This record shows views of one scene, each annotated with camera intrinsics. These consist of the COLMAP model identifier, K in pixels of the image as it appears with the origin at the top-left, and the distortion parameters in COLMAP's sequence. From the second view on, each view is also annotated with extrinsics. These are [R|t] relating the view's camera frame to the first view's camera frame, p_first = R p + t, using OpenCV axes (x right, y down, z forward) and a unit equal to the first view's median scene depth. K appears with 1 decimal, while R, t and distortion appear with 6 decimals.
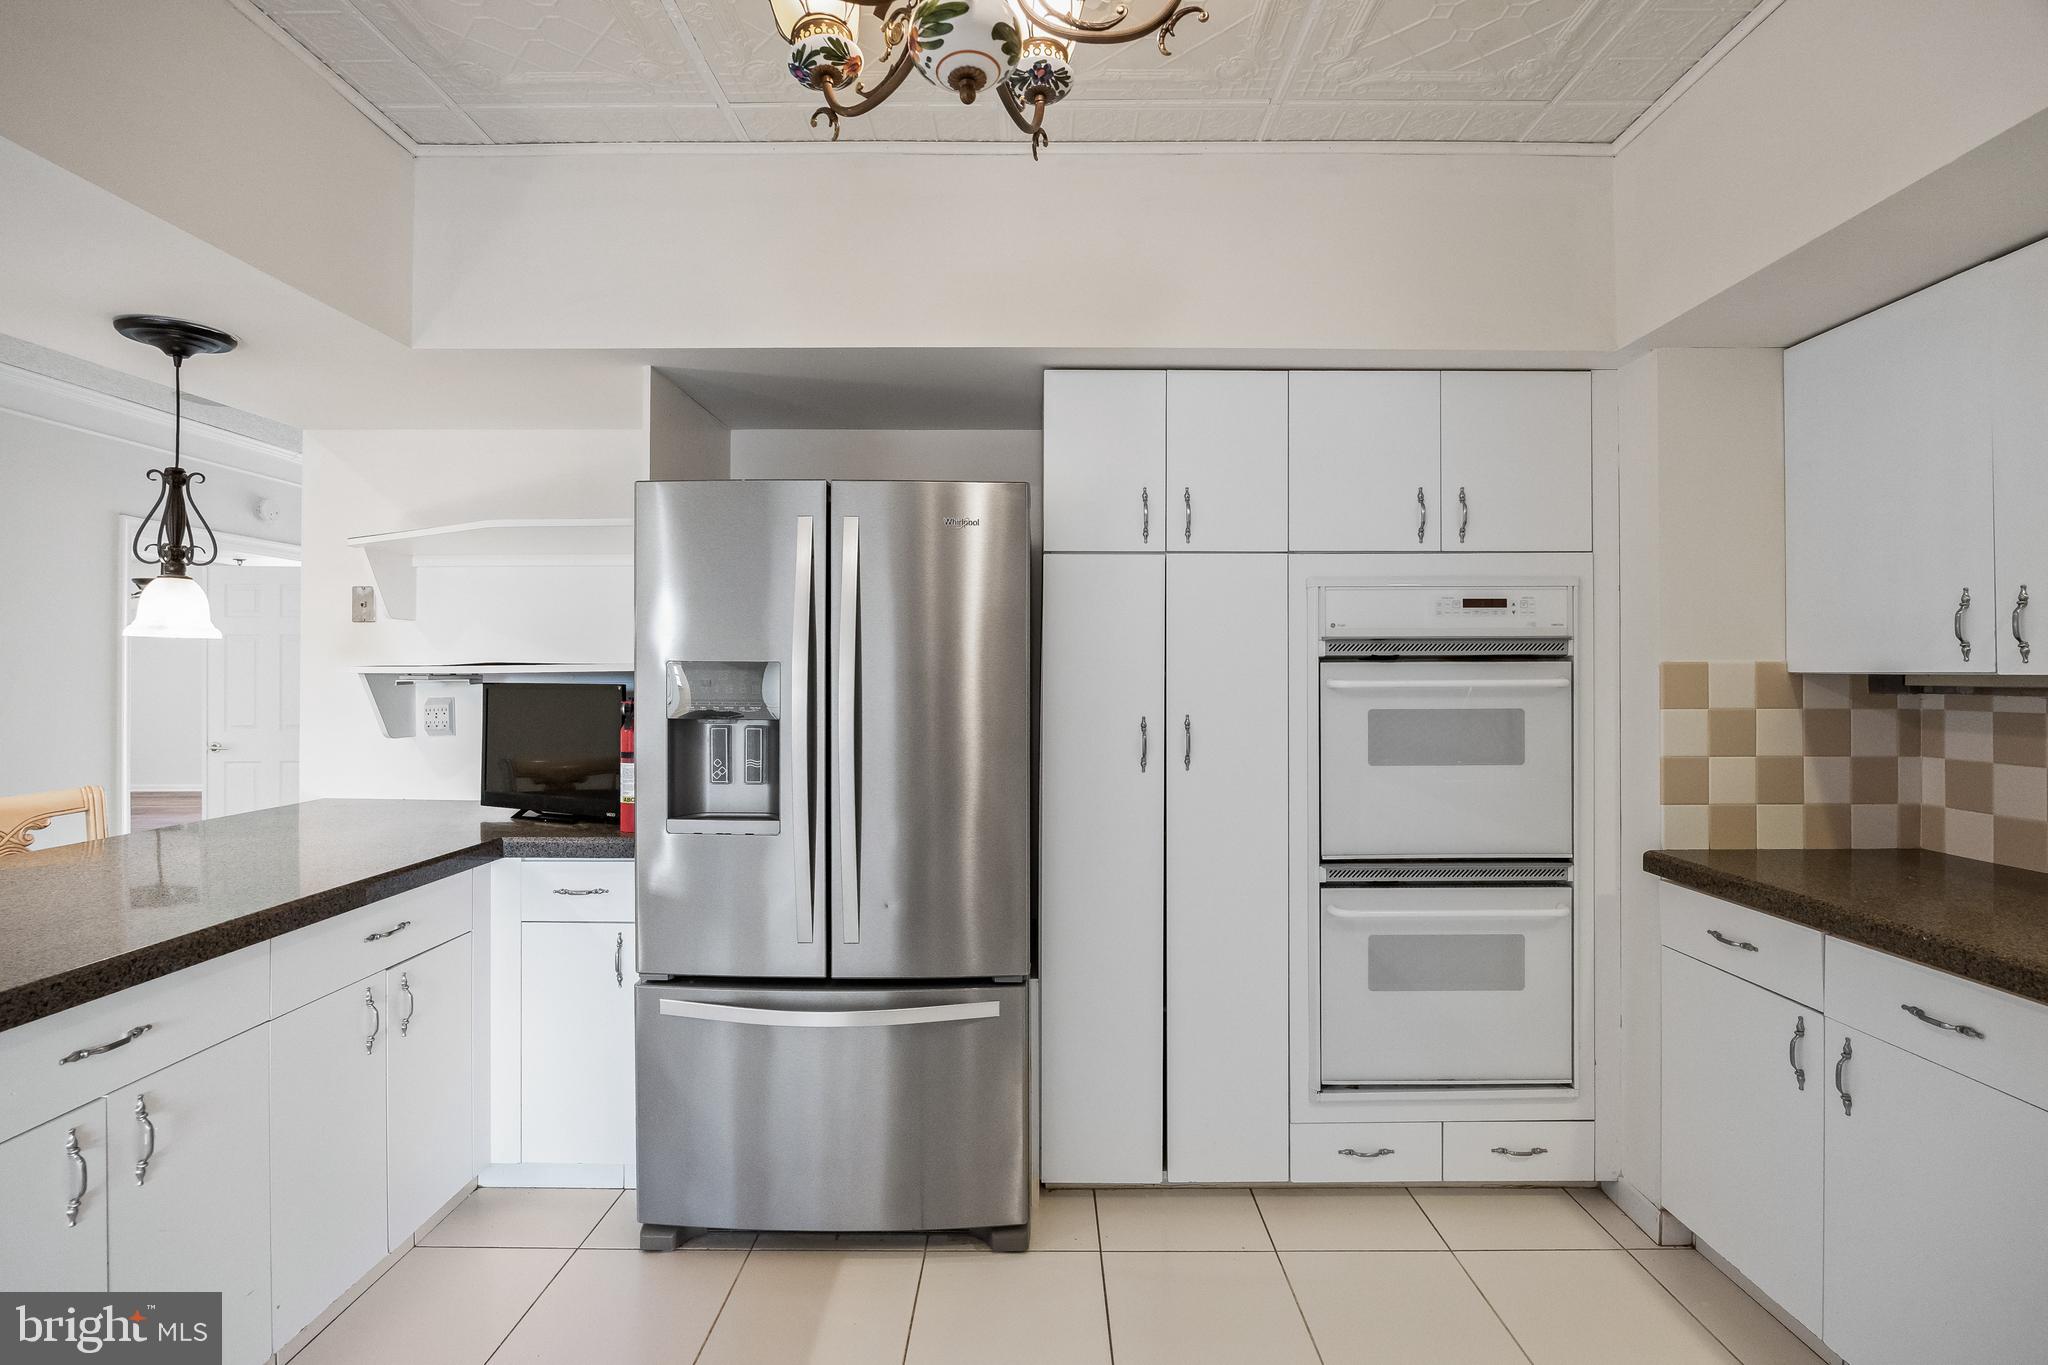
lens RADIAL K [[961.6, 0, 1038.6], [0, 961.6, 678.4], [0, 0, 1]] dist [-0.004302, 0.000091]
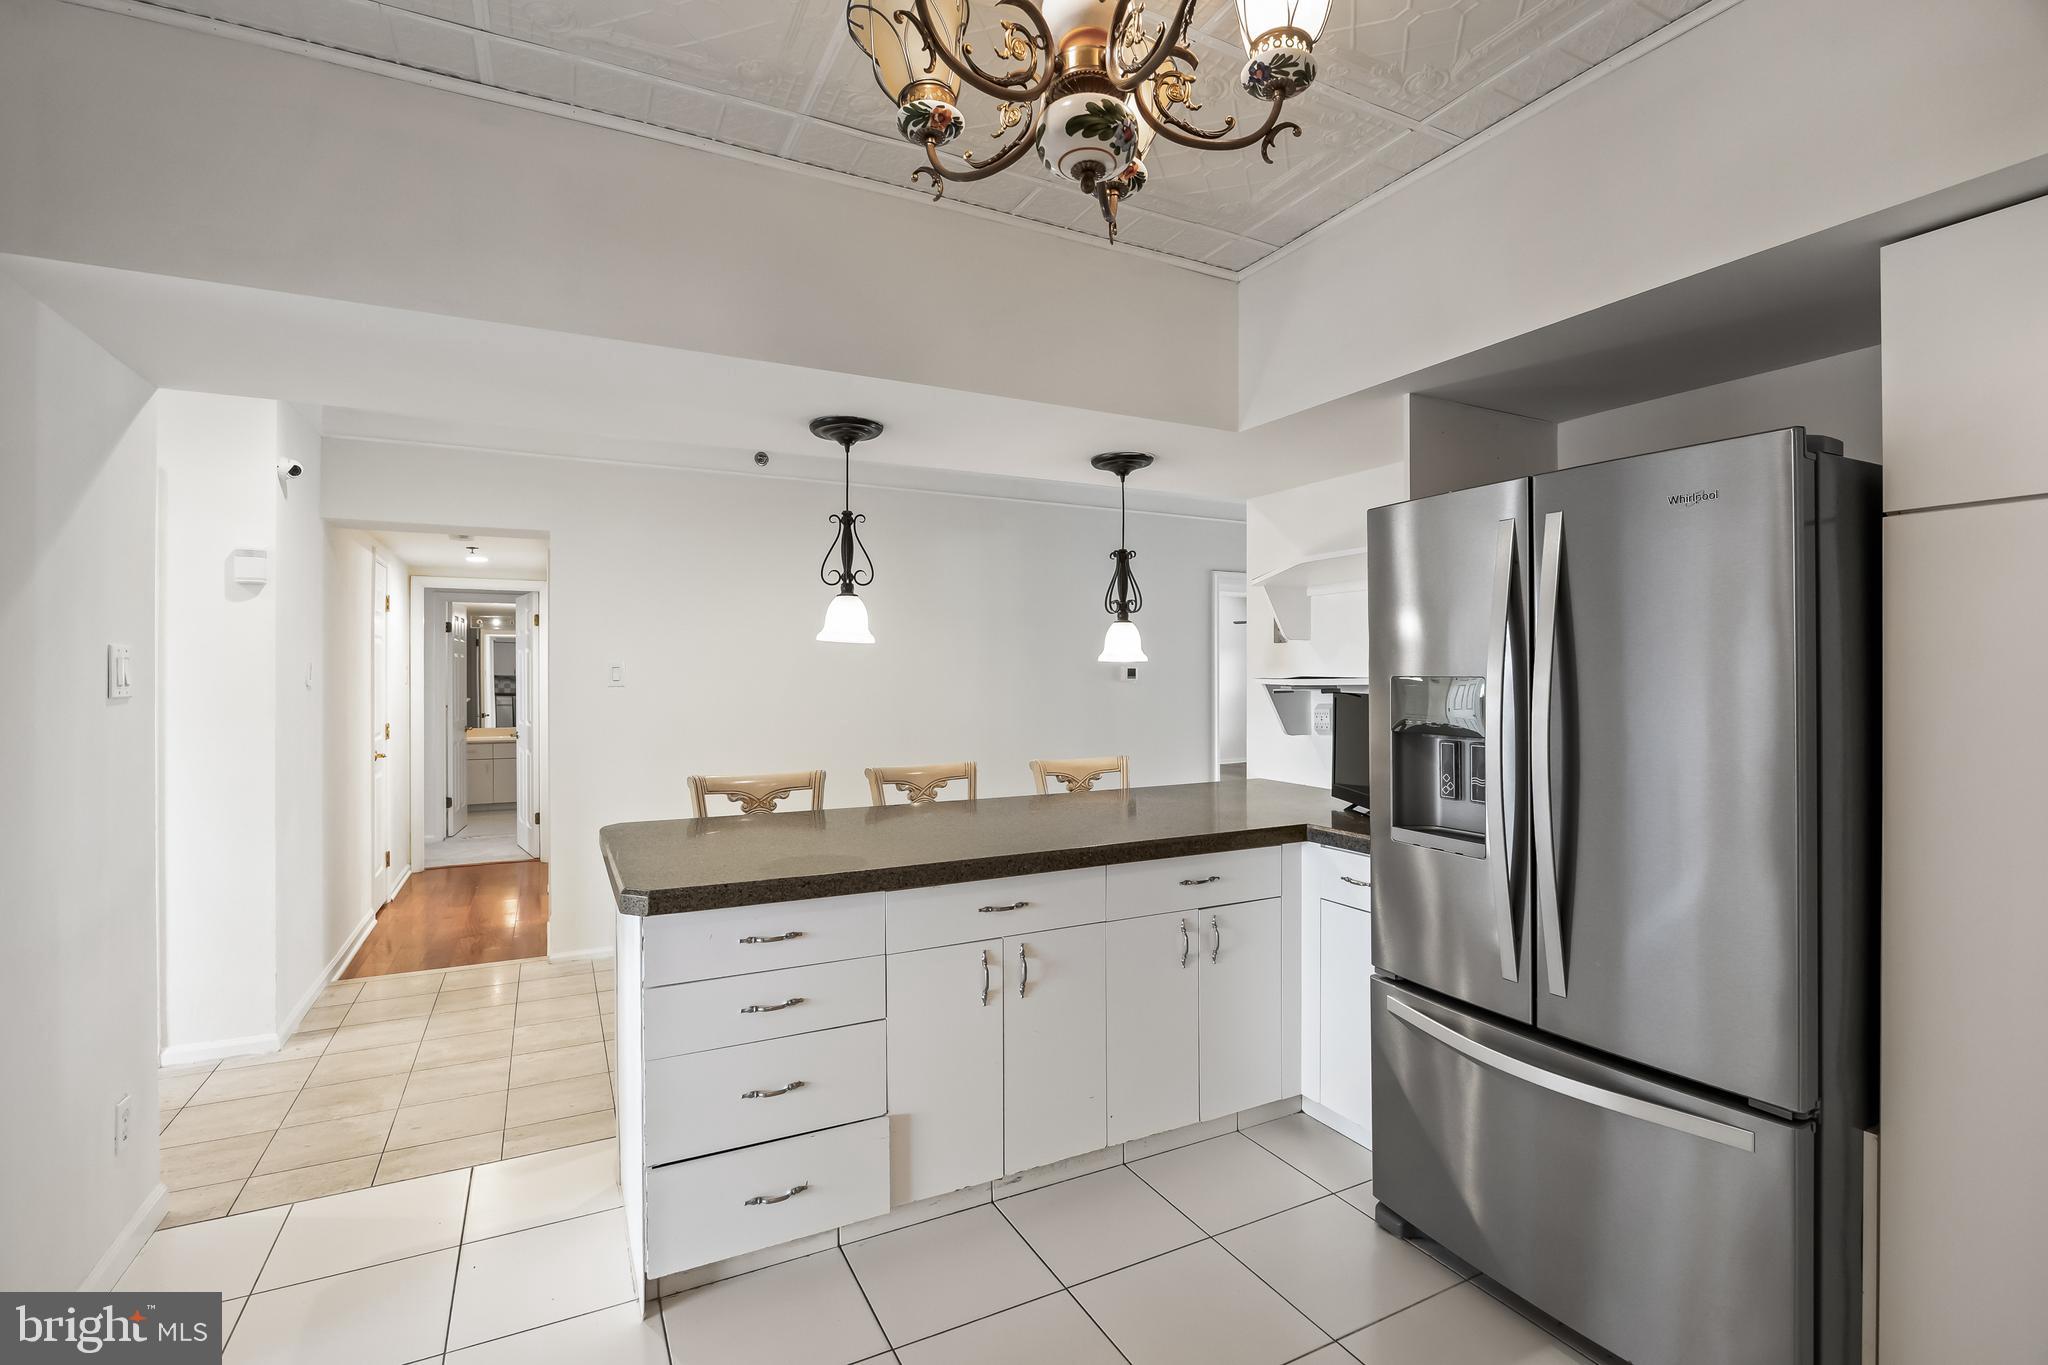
lens RADIAL K [[961.6, 0, 1046.1], [0, 961.6, 681.0], [0, 0, 1]] dist [-0.004302, 0.000091]
pose [[0.465980, 0.005112, -0.884781, 0.363270], [0.000644, 0.999981, 0.006117, -0.019602], [0.884795, -0.003420, 0.465968, 0.173198]]
